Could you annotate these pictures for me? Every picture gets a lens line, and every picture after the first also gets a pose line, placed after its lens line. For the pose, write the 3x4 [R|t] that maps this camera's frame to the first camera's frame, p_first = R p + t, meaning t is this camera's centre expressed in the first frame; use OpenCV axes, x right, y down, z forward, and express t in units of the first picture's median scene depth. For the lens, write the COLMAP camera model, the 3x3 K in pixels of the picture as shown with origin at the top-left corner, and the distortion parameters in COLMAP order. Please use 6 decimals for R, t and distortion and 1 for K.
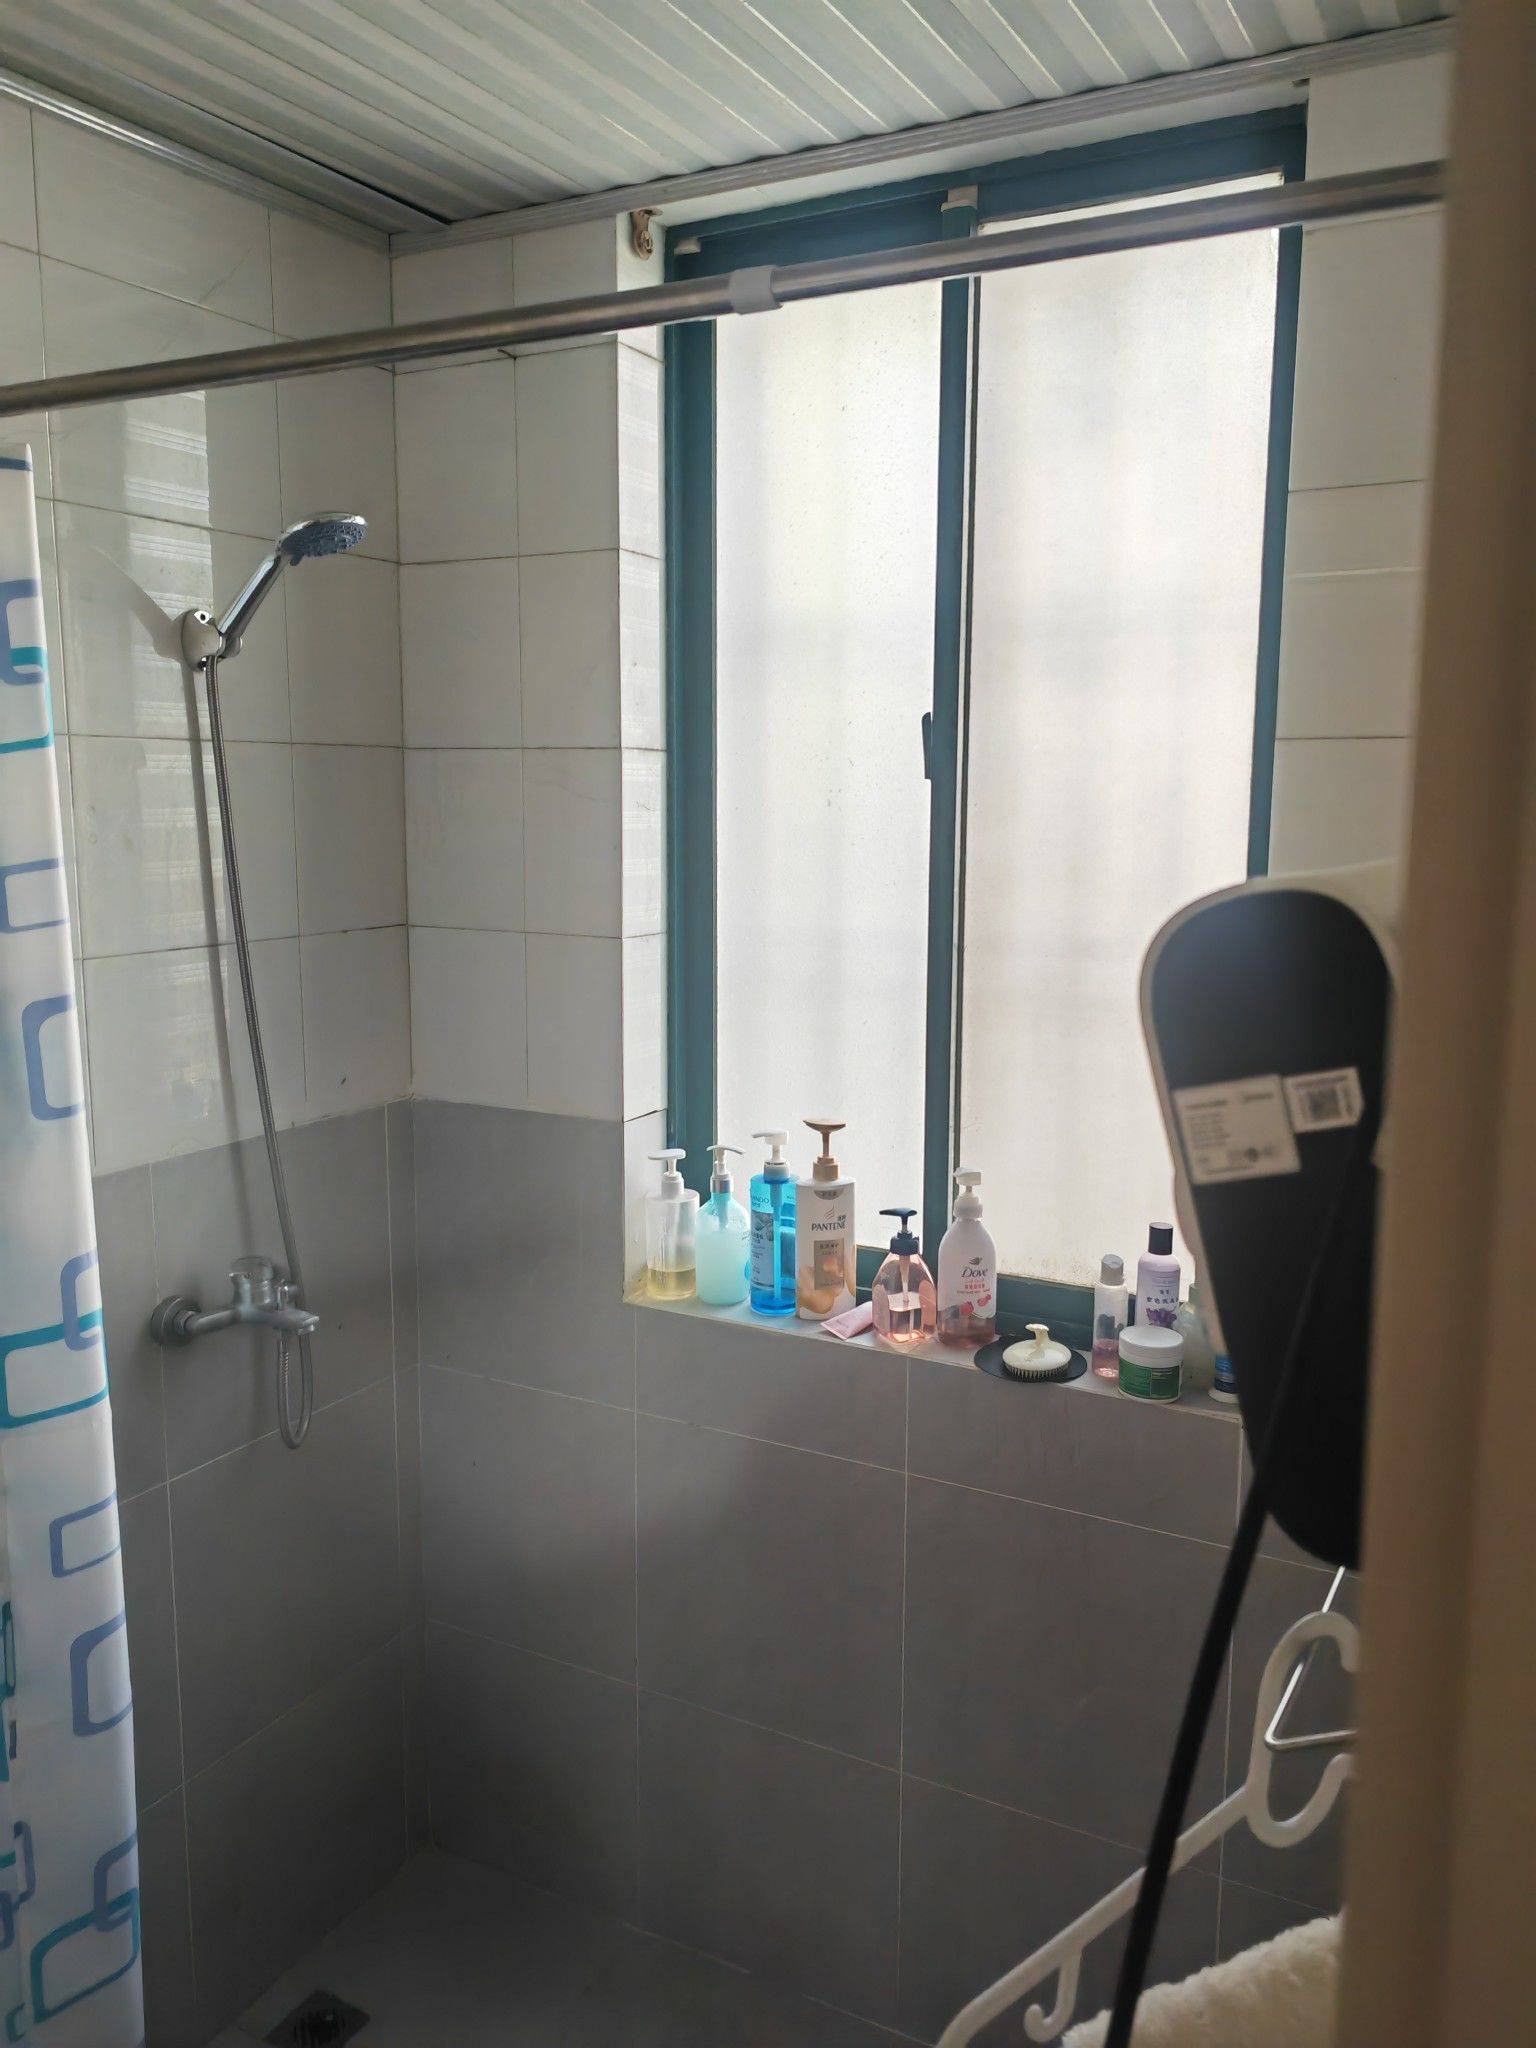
lens RADIAL K [[1569.4, 0, 765.4], [0, 1569.4, 1018.5], [0, 0, 1]] dist [0.047168, -0.055510]
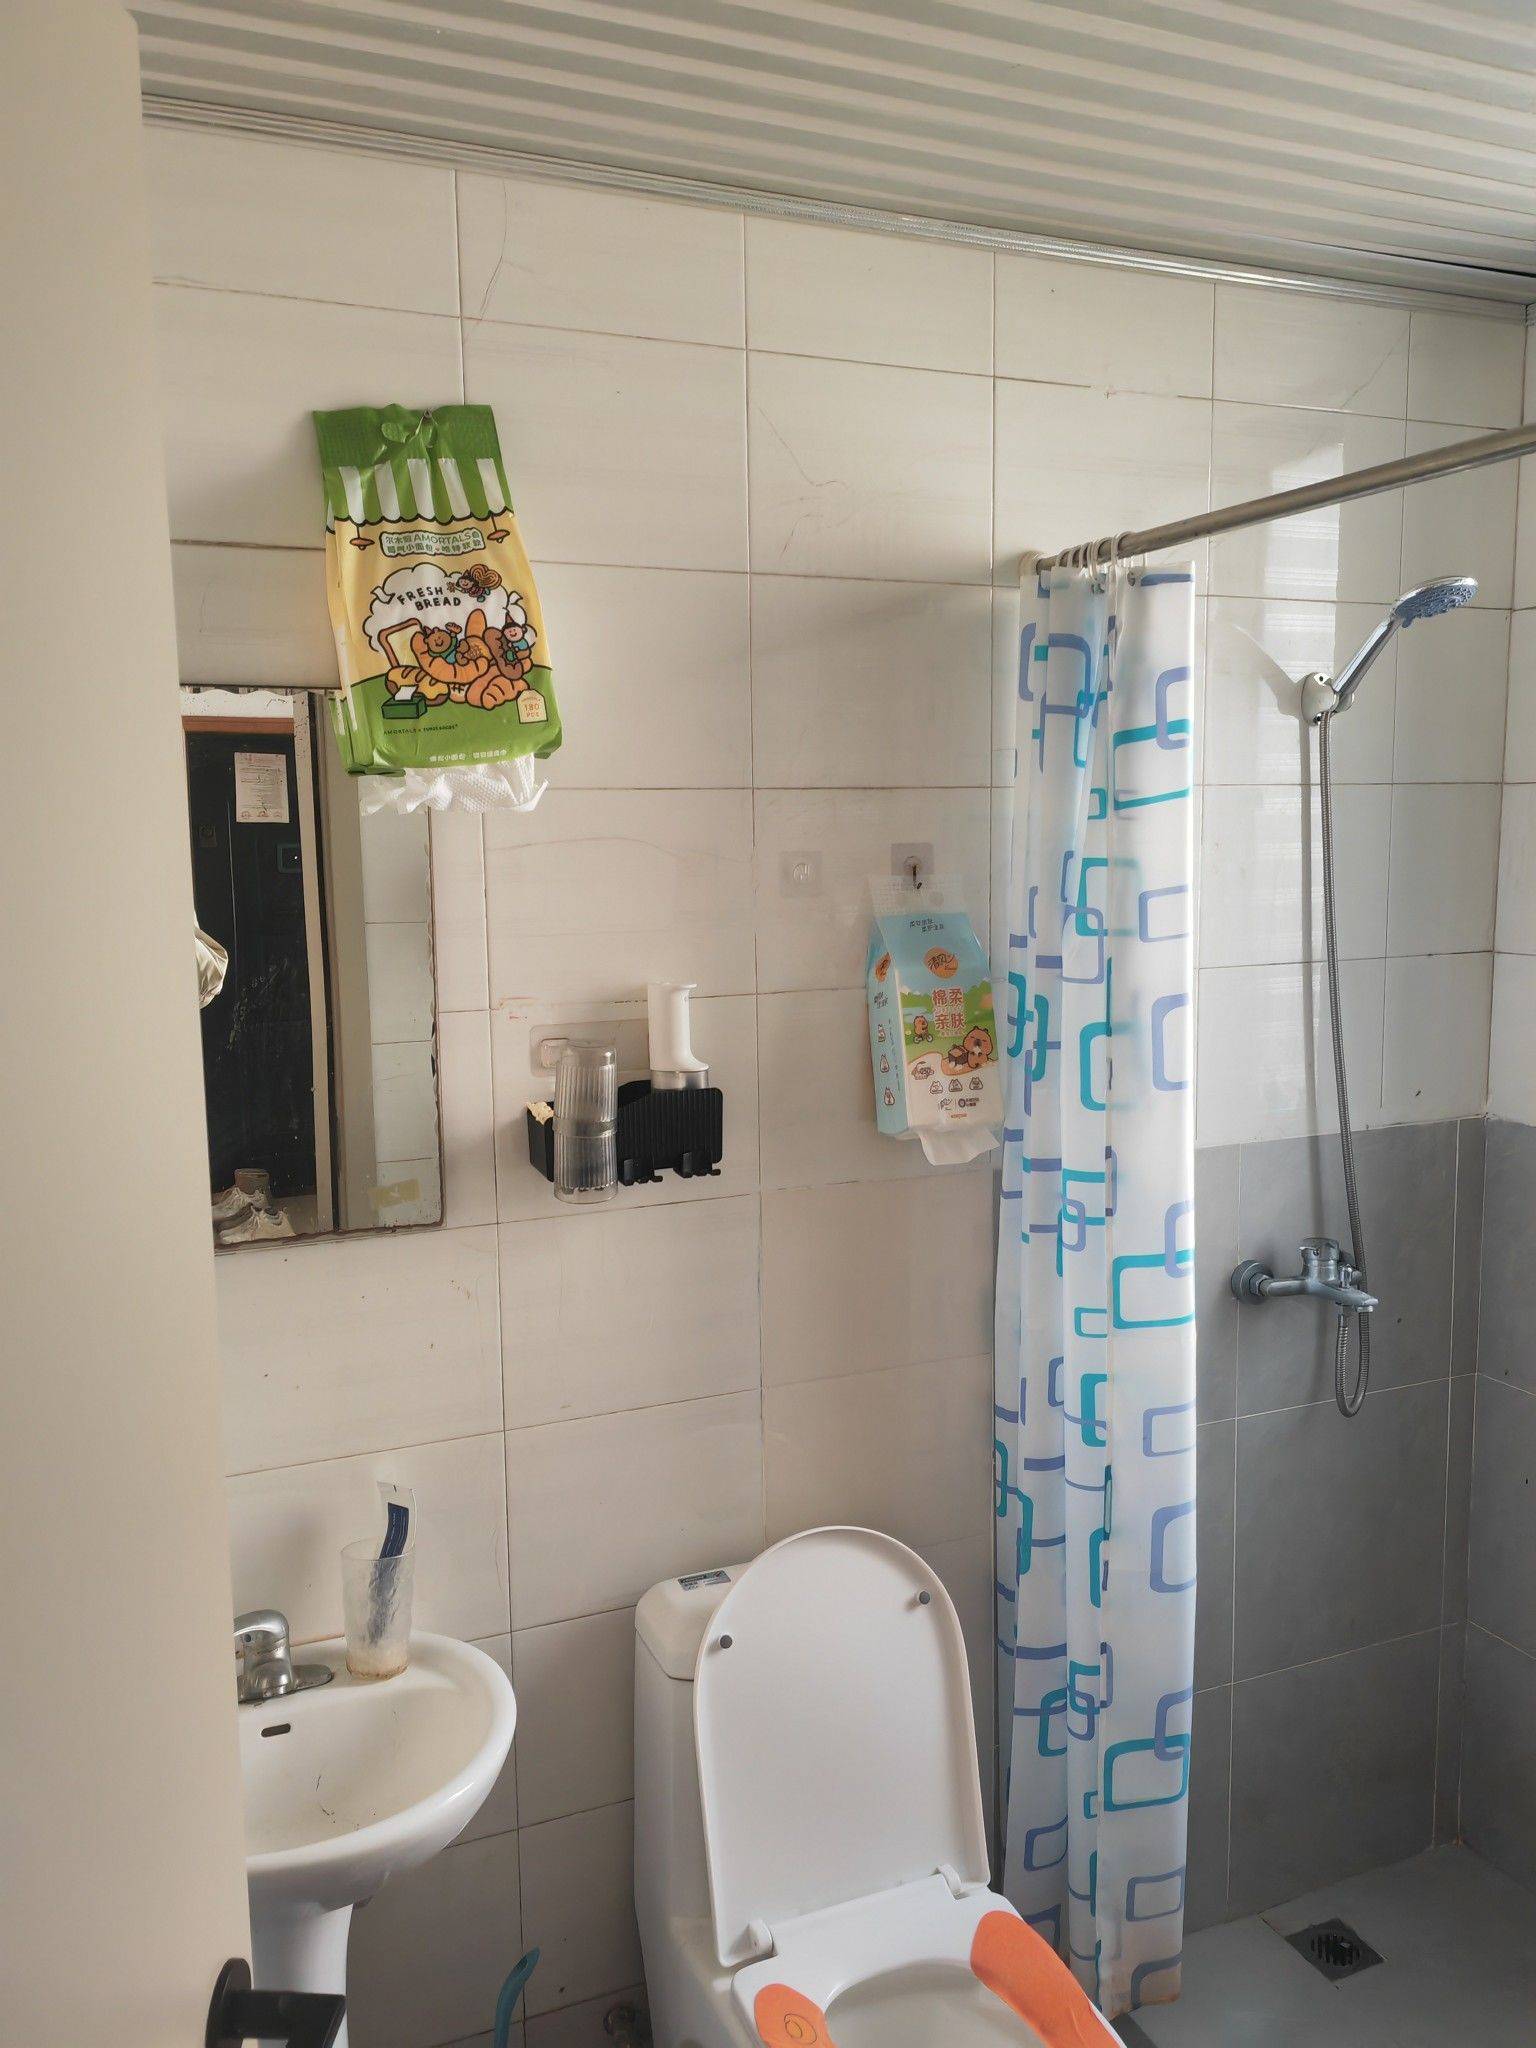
lens RADIAL K [[1569.4, 0, 765.4], [0, 1569.4, 1018.5], [0, 0, 1]] dist [0.047168, -0.055510]
pose [[0.781505, 0.059988, -0.621008, 0.061039], [-0.073789, 0.997268, 0.003476, 0.021004], [0.619520, 0.043107, 0.783796, -0.152729]]
